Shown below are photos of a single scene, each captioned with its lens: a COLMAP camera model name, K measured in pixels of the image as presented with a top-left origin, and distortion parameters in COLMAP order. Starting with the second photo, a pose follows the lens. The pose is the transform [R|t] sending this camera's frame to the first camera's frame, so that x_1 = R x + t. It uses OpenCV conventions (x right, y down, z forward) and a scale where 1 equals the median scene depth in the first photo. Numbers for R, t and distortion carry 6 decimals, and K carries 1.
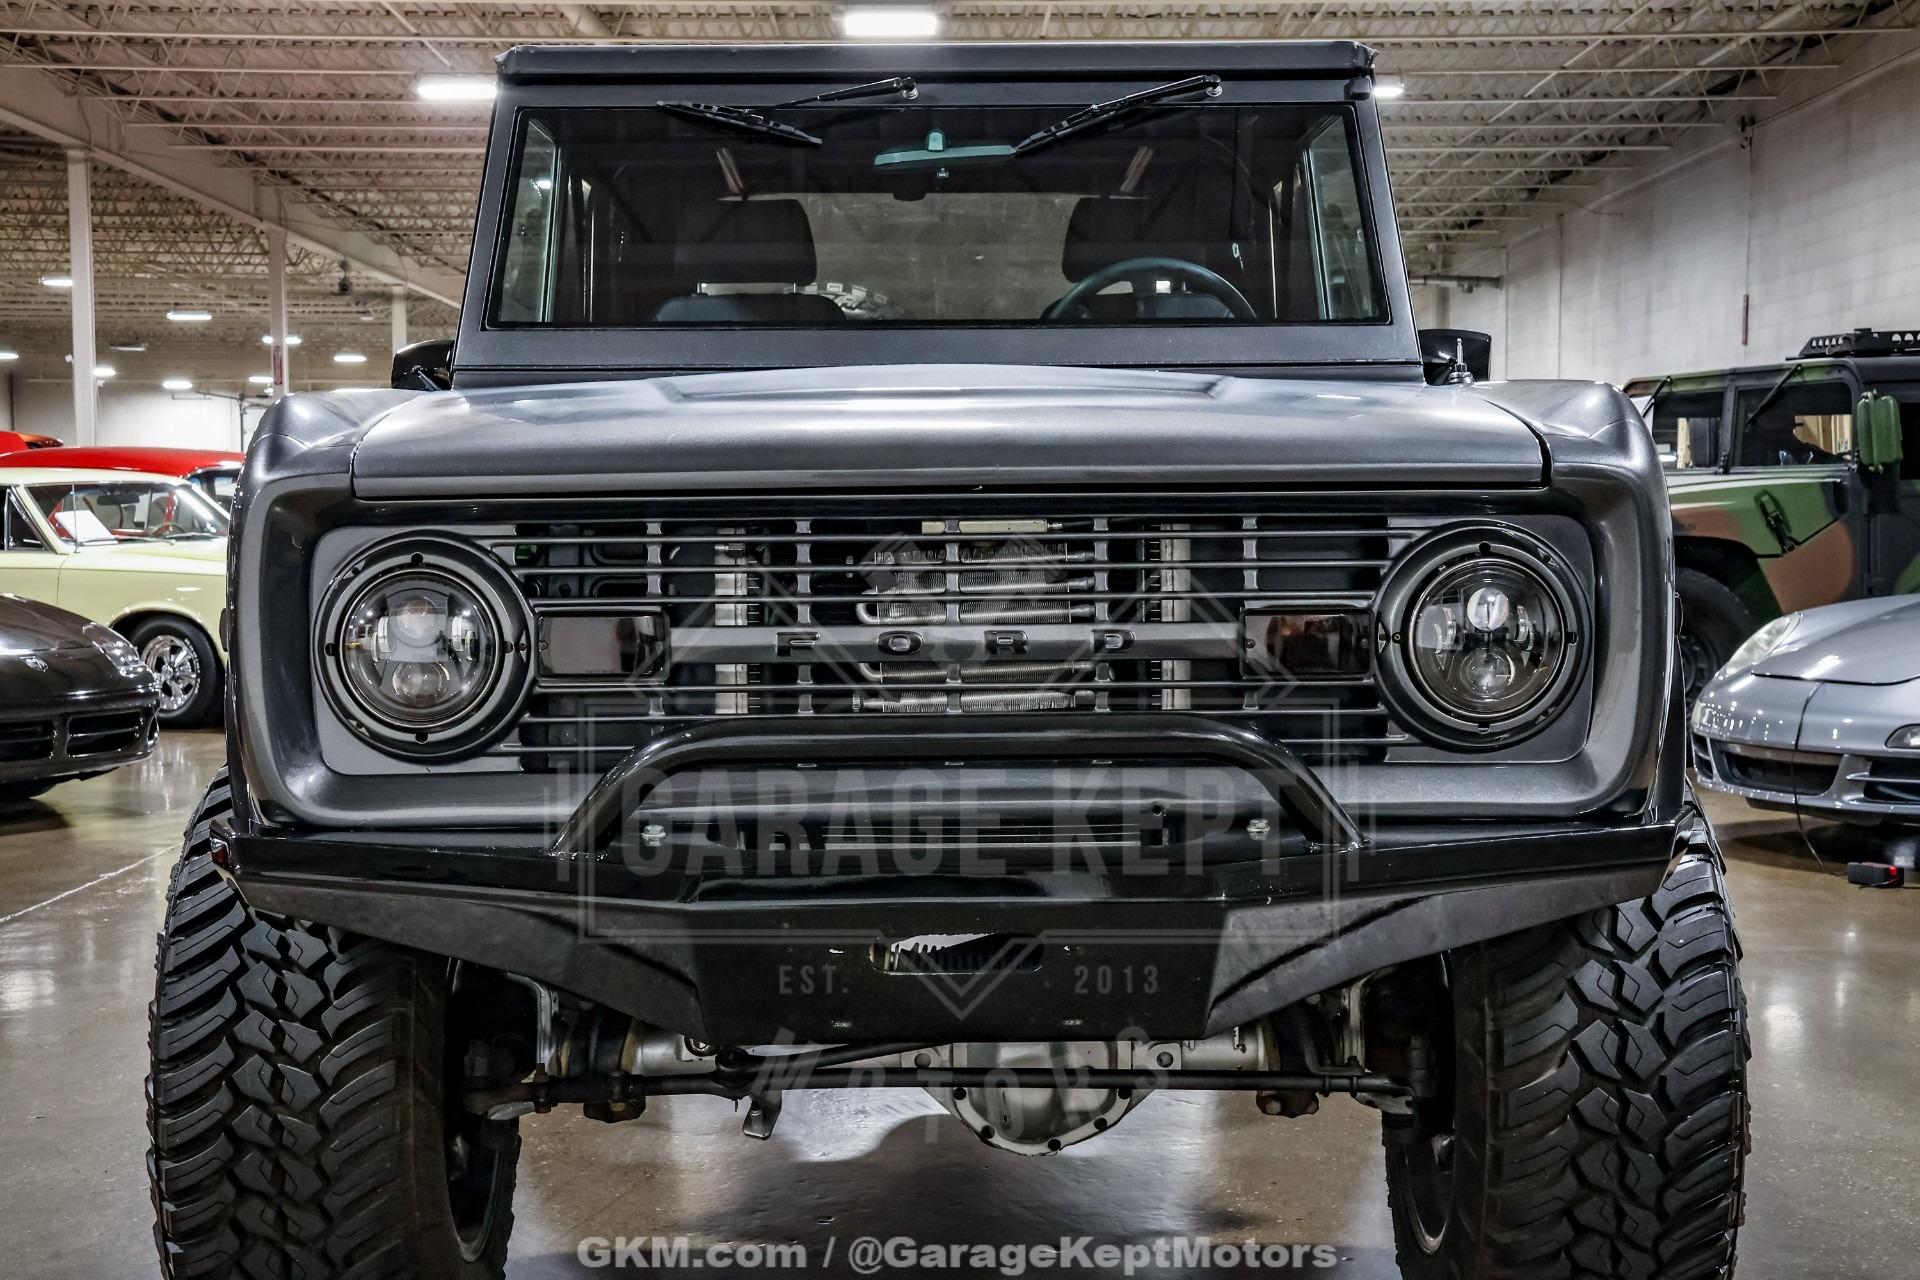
lens RADIAL K [[2944.5, 0, 960.0], [0, 2944.5, 640.0], [0, 0, 1]] dist [0.218942, 0.079525]
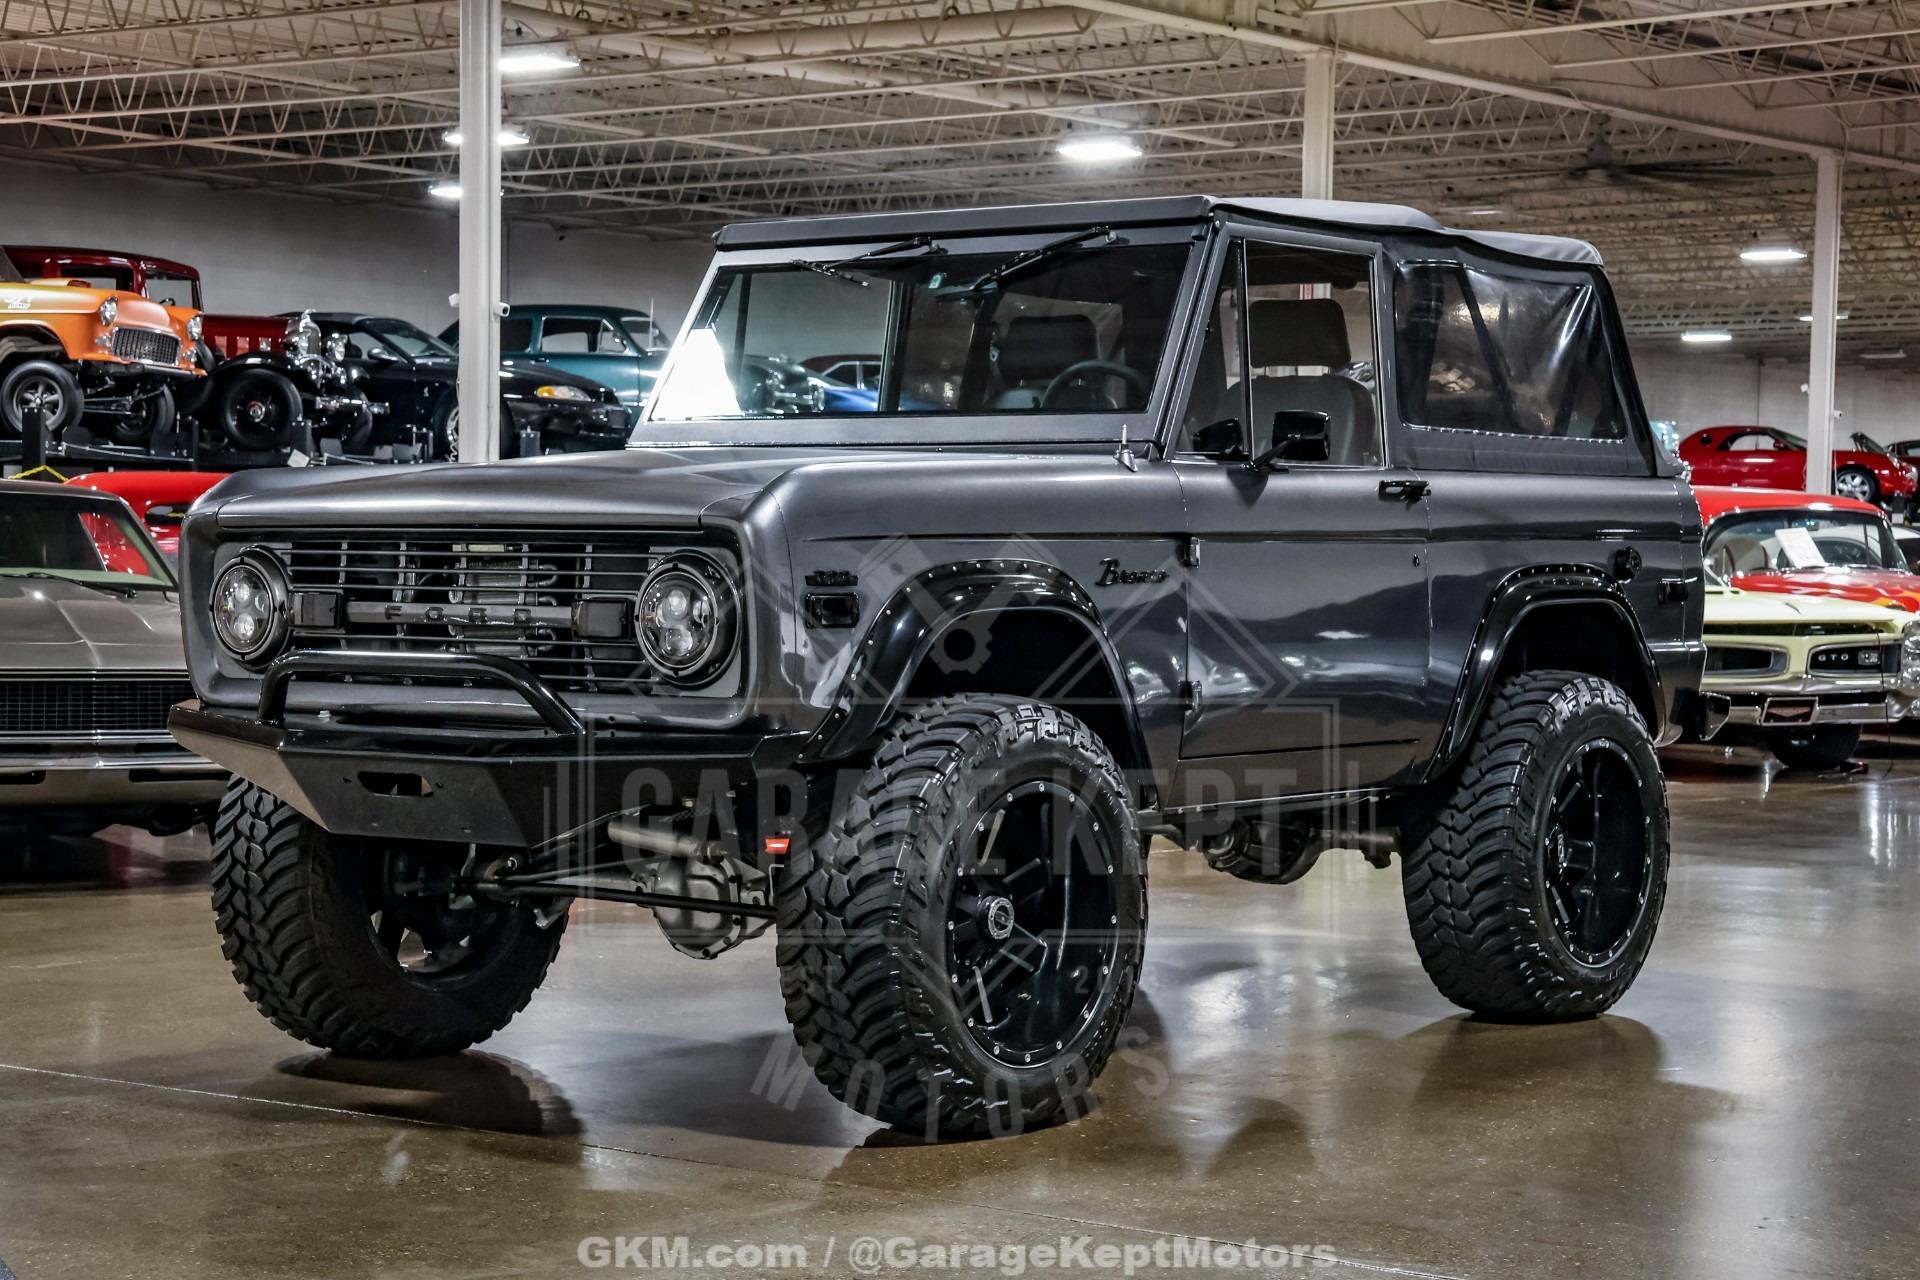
lens RADIAL K [[3918.2, 0, 937.5], [0, 3918.2, 646.4], [0, 0, 1]] dist [0.276544, 0.569451]
pose [[0.776903, 0.031102, -0.628852, 1.447256], [-0.044676, 0.998985, -0.005786, 0.017627], [0.628034, 0.032590, 0.777503, -0.538674]]
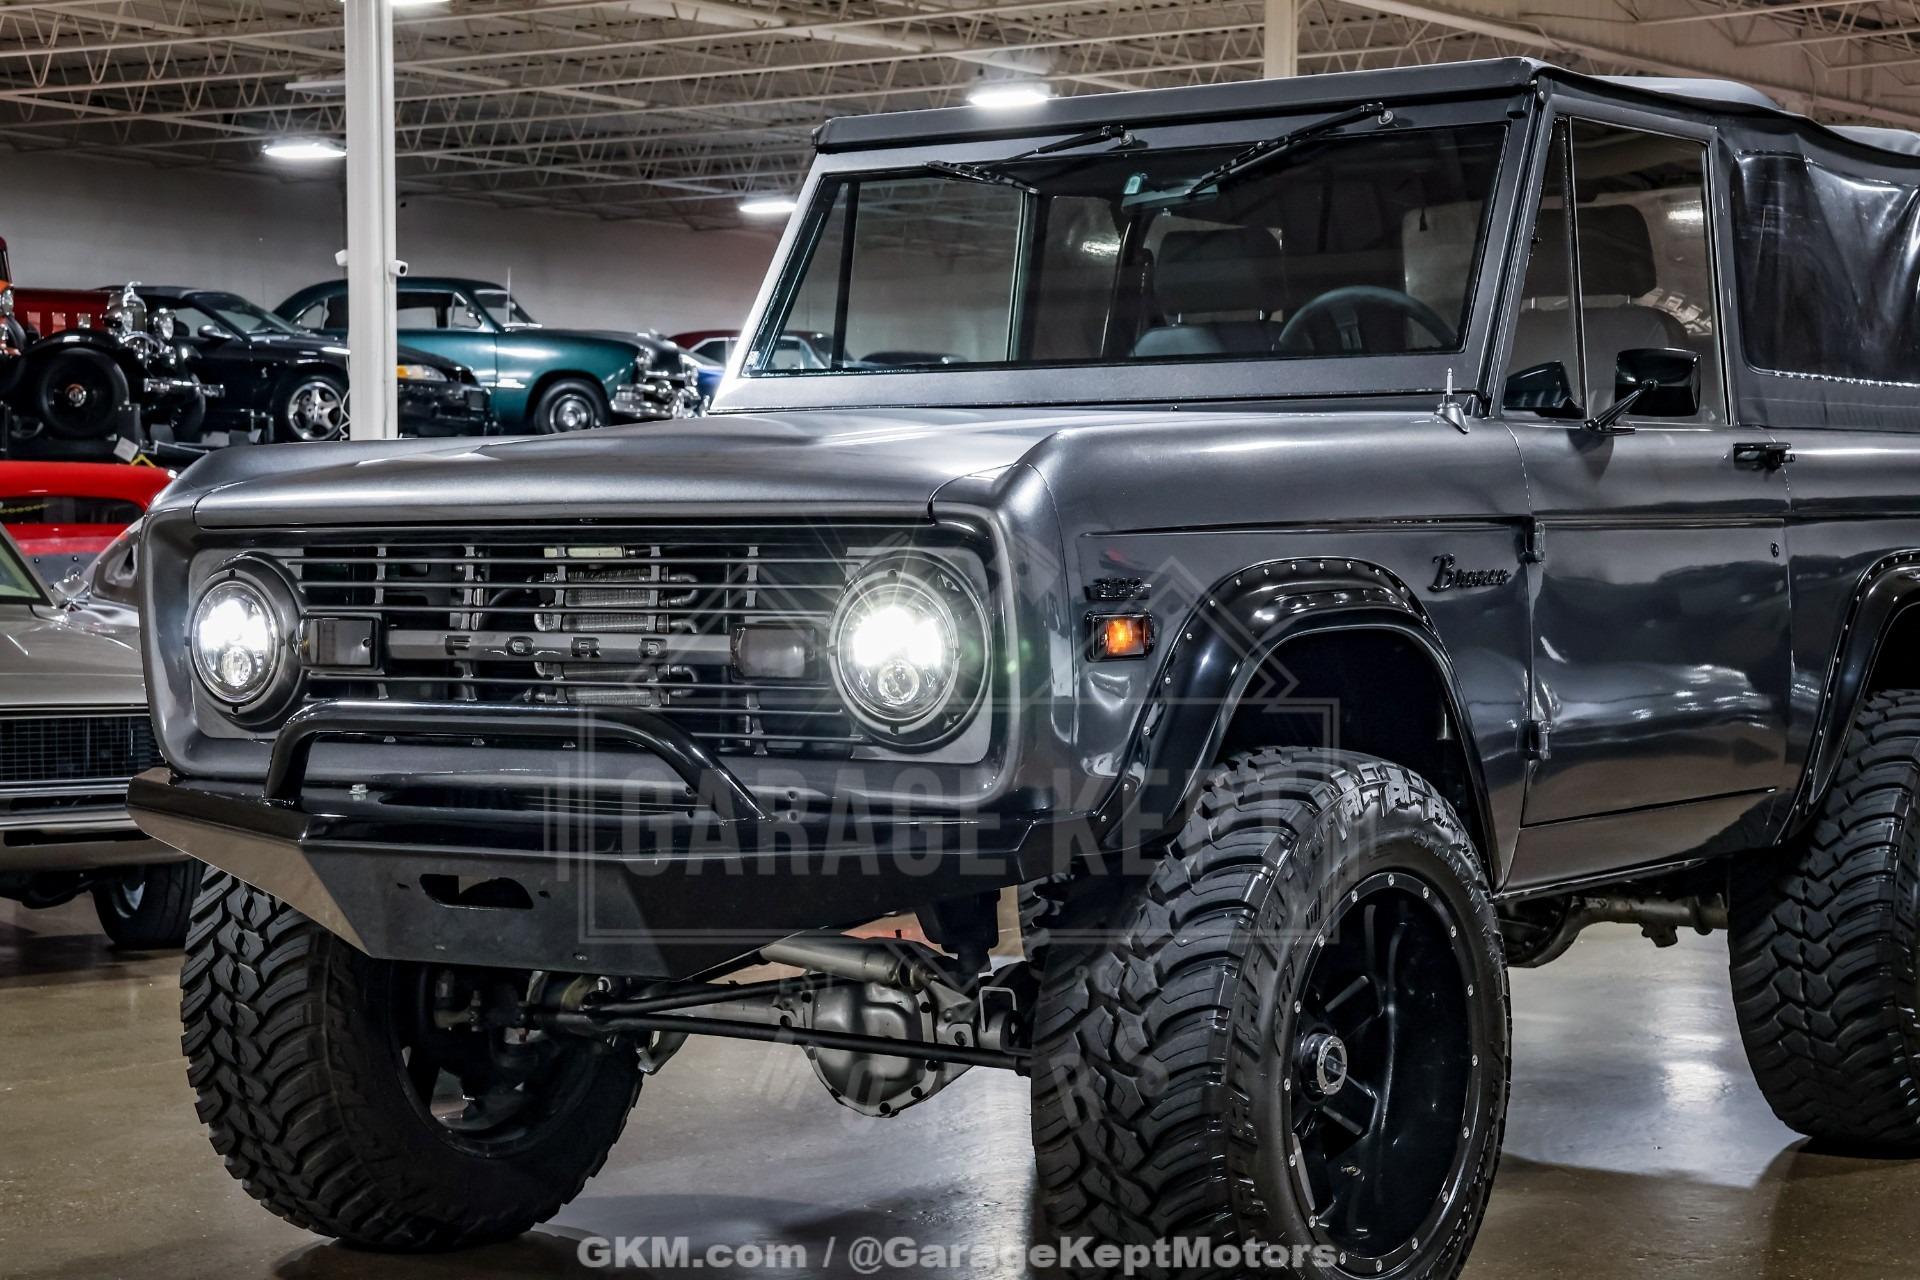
lens RADIAL K [[3918.2, 0, 937.5], [0, 3918.2, 646.4], [0, 0, 1]] dist [0.276544, 0.569451]
pose [[0.810286, 0.021738, -0.585631, 0.934870], [-0.029998, 0.999540, -0.004404, 0.002701], [0.585266, 0.021137, 0.810566, -0.198232]]
